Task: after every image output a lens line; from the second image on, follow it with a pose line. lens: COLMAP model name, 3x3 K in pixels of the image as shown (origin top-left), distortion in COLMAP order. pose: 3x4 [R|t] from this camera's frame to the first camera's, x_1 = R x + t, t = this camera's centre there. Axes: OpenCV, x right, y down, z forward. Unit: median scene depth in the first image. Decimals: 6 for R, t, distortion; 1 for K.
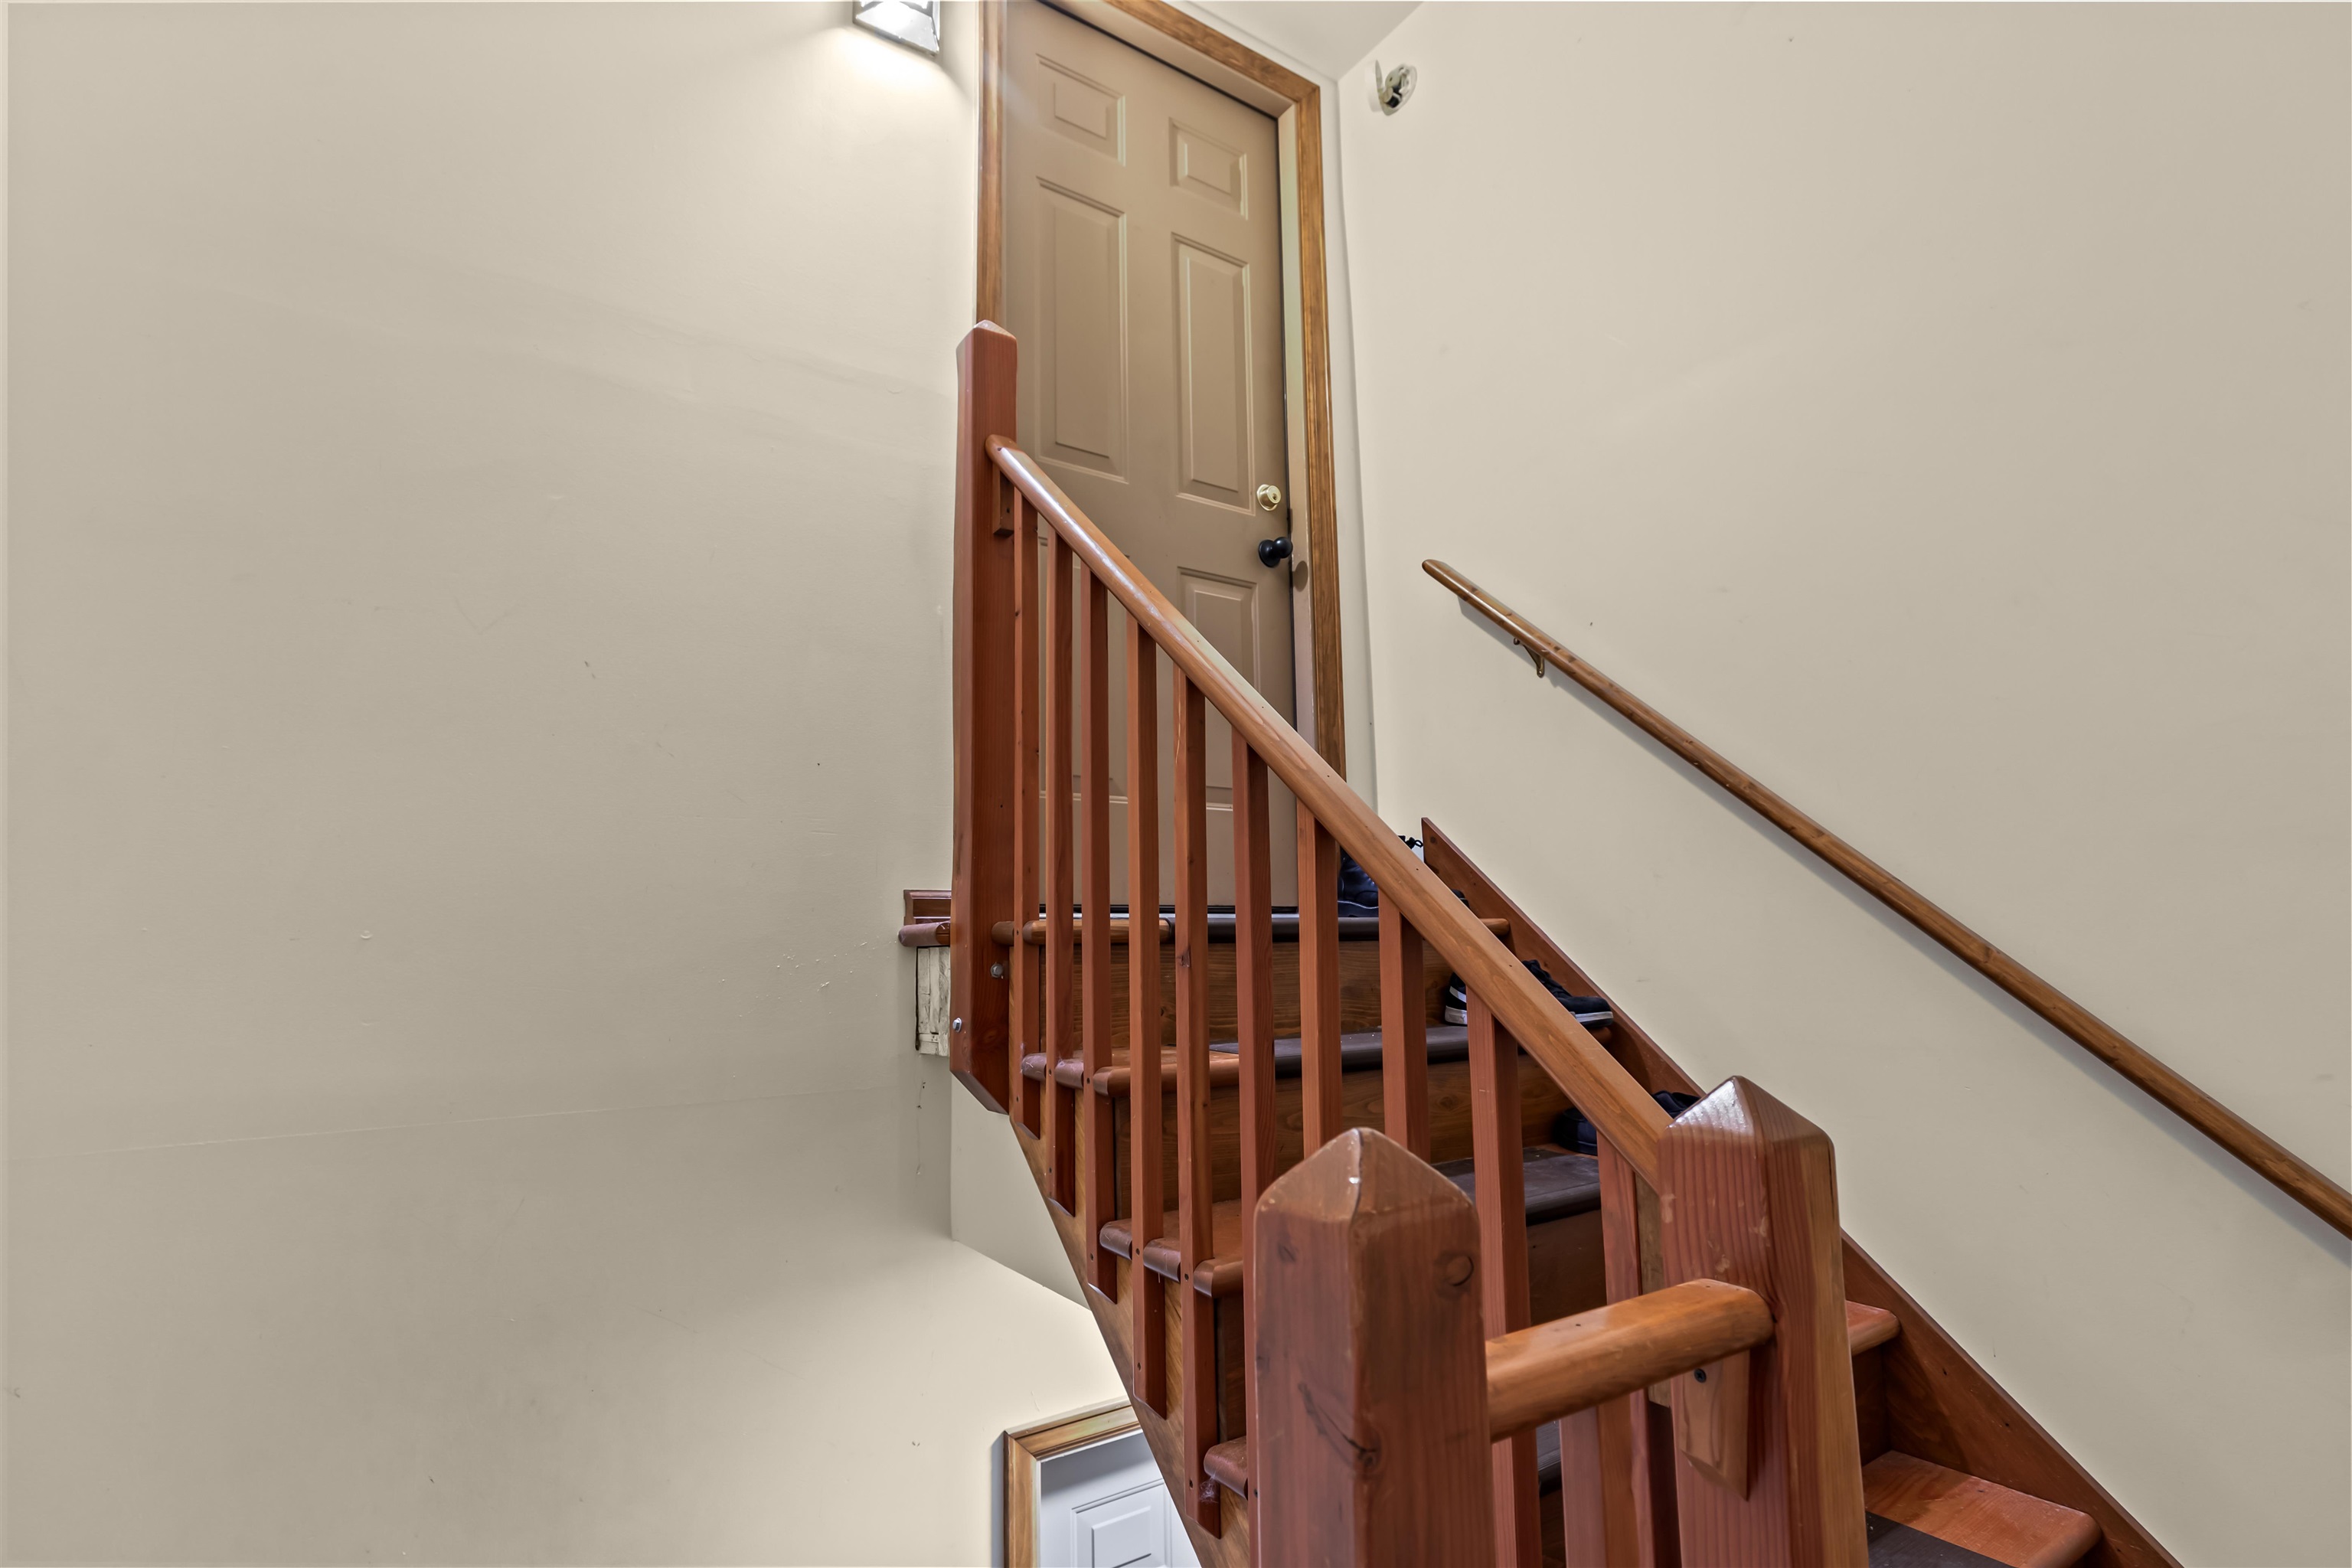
lens RADIAL K [[1156.6, 0, 1176.0], [0, 1156.6, 788.3], [0, 0, 1]] dist [-0.001830, -0.002180]
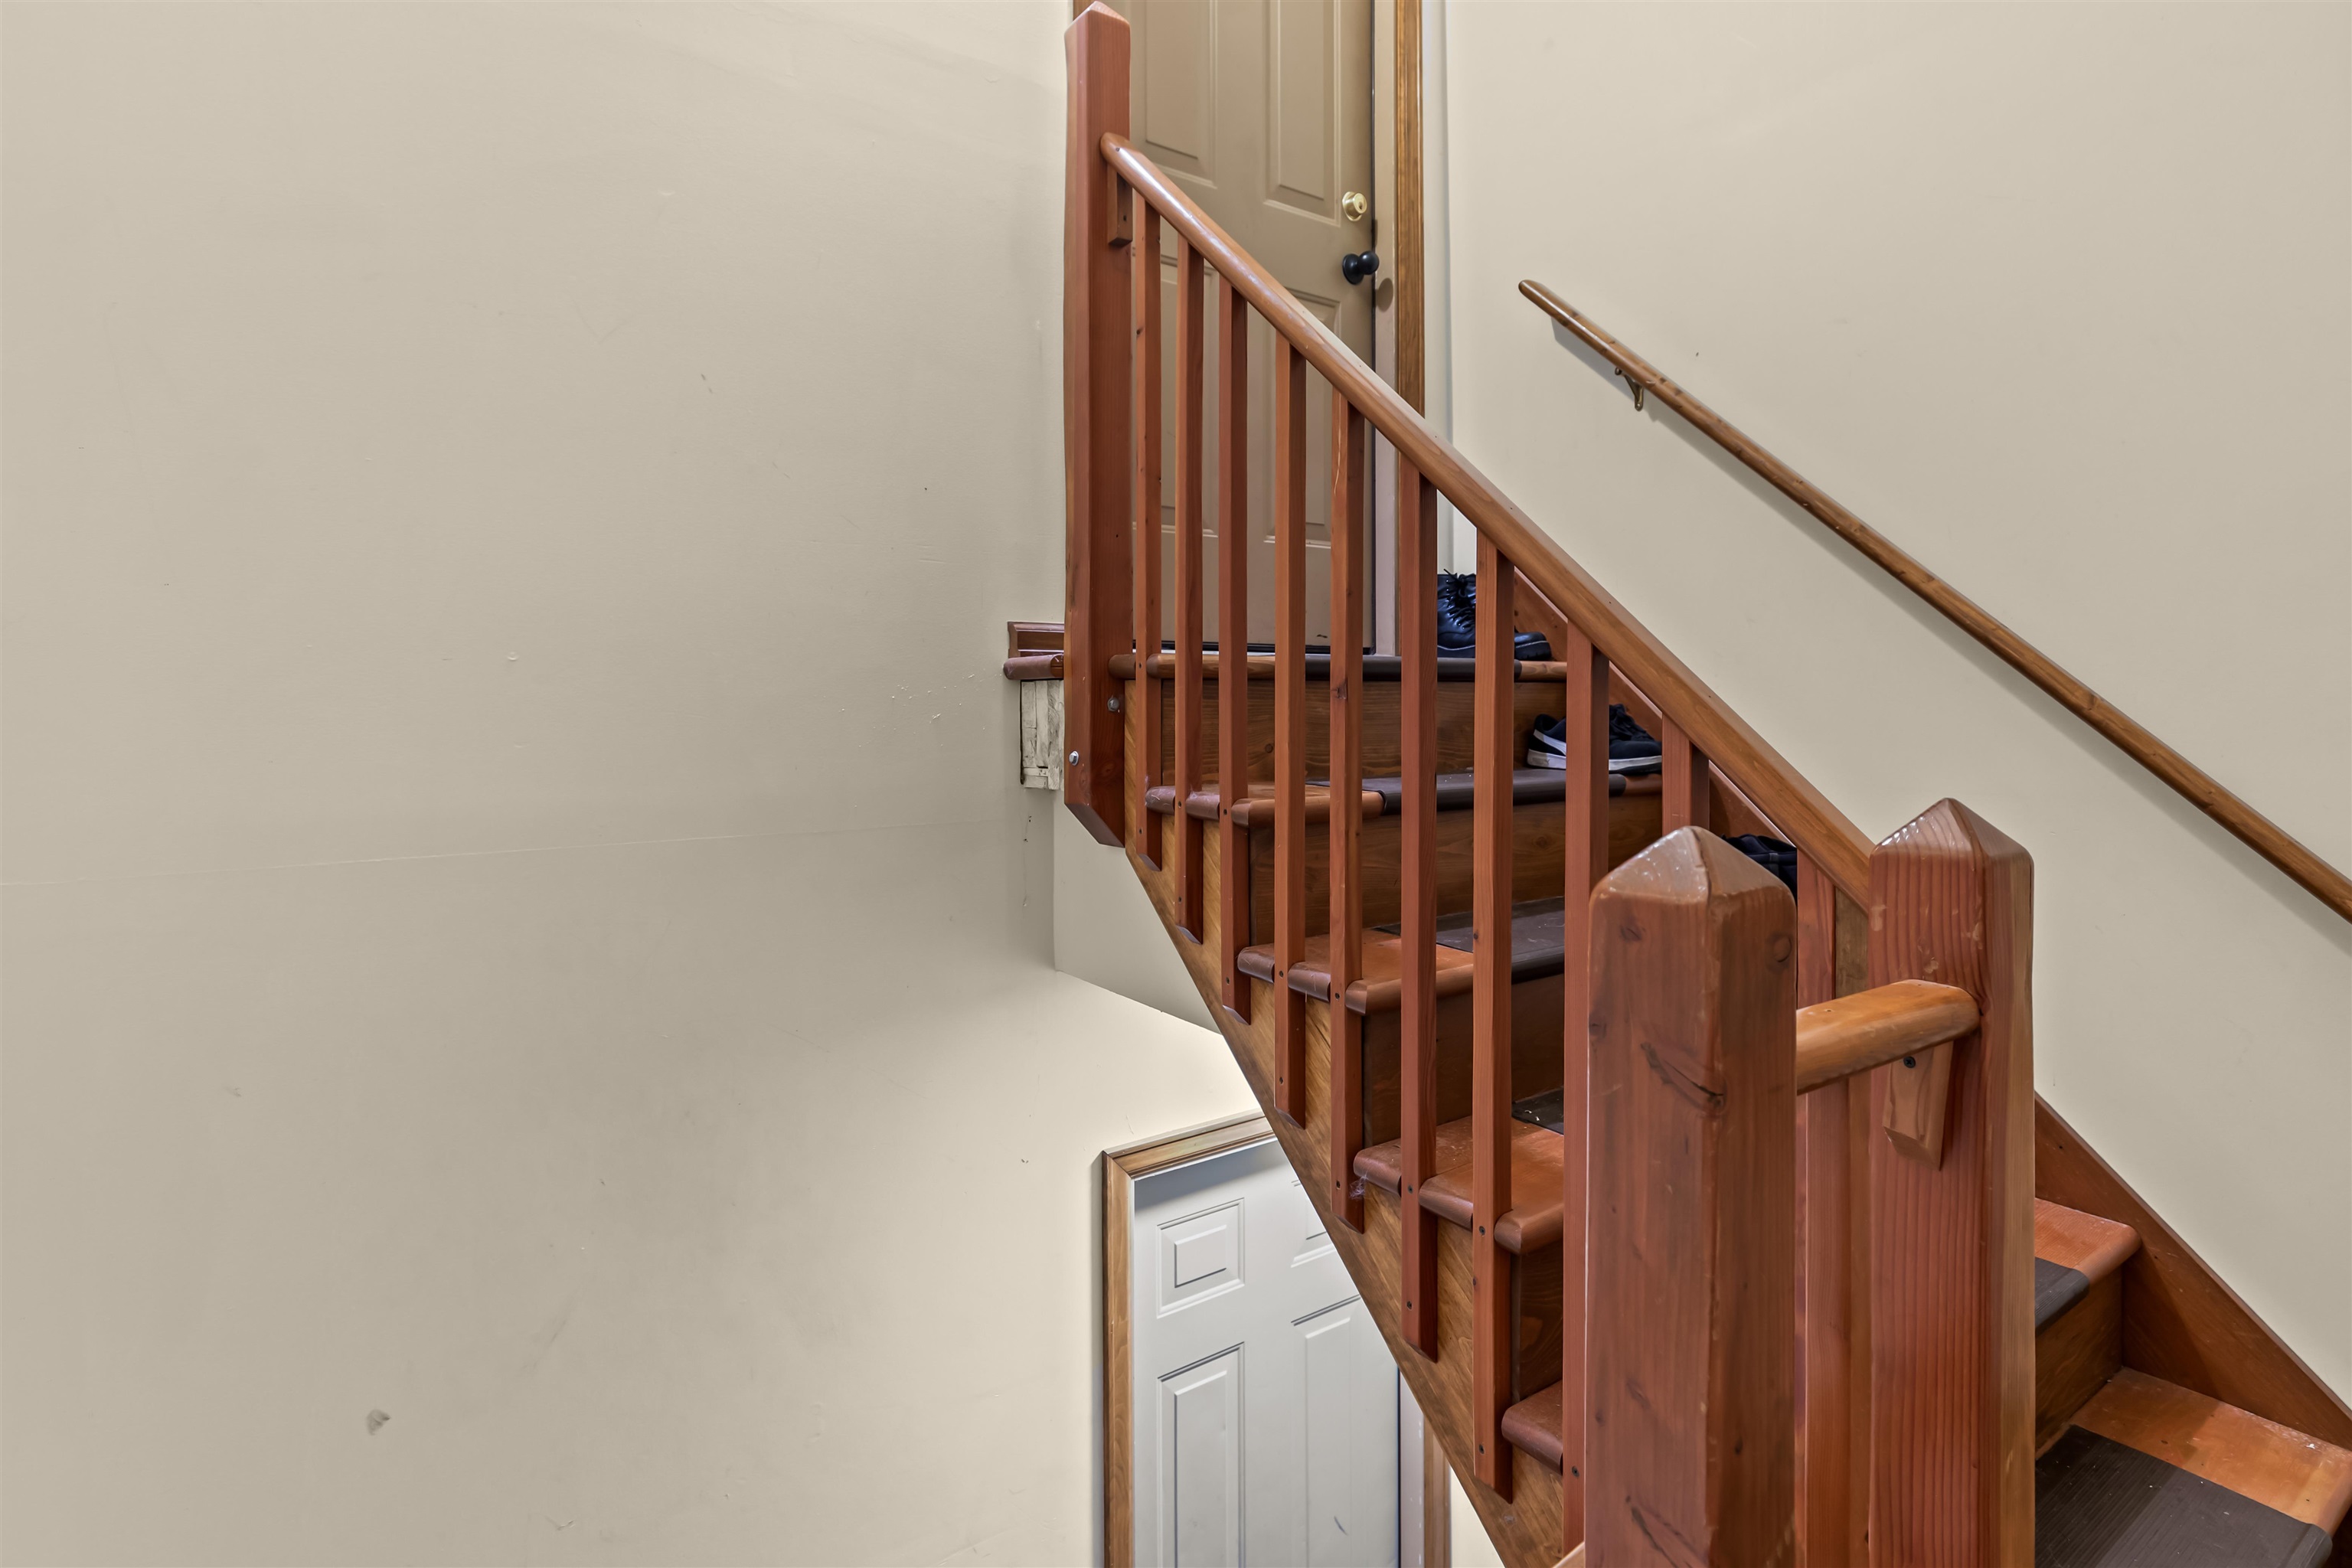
lens RADIAL K [[1252.6, 0, 1176.3], [0, 1252.6, 683.7], [0, 0, 1]] dist [0.001020, -0.003003]
pose [[0.999388, 0.012966, 0.032501, -0.129894], [-0.016921, 0.992070, 0.124538, 0.006473], [-0.030628, -0.125012, 0.991682, -0.052614]]
